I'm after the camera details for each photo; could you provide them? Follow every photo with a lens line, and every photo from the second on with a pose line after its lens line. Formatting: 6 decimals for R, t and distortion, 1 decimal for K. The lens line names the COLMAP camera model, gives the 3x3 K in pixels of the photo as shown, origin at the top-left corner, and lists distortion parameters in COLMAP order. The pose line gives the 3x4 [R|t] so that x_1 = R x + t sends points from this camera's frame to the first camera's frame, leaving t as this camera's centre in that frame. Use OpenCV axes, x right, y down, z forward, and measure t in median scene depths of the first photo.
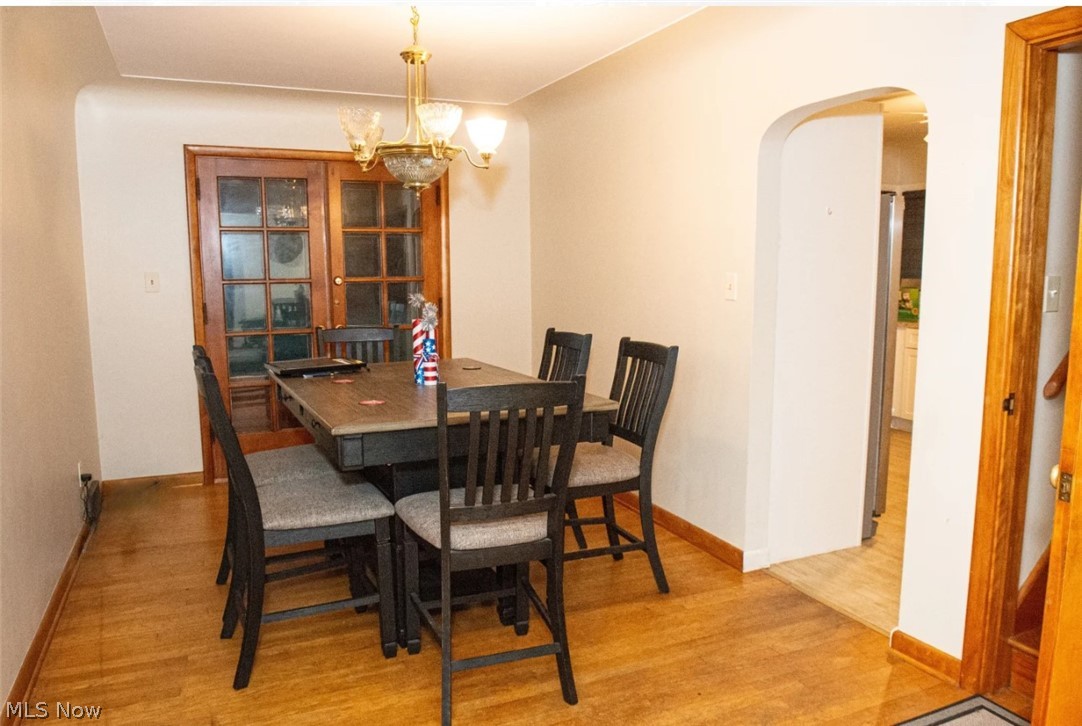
lens RADIAL K [[784.9, 0, 541.0], [0, 784.9, 363.0], [0, 0, 1]] dist [-0.049613, -0.000549]
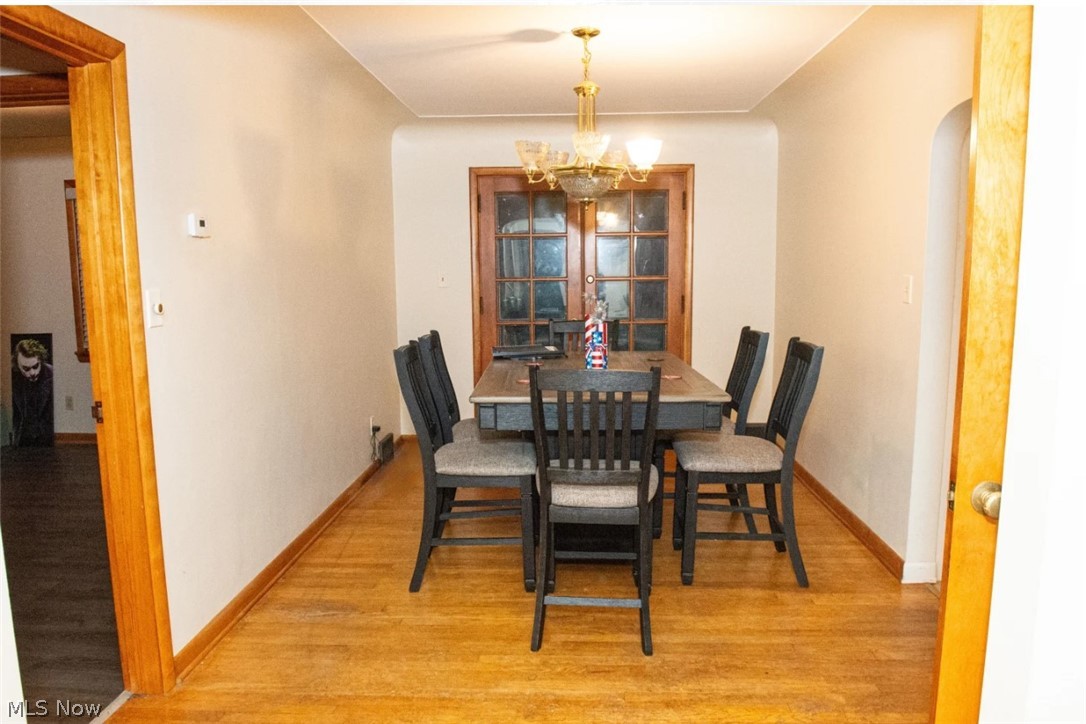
lens RADIAL K [[768.7, 0, 543.0], [0, 768.7, 362.0], [0, 0, 1]] dist [-0.044834, -0.001905]
pose [[0.895850, 0.052586, -0.441234, 0.309604], [-0.050382, 0.998590, 0.016719, -0.000450], [0.441491, 0.007253, 0.897236, -0.059873]]
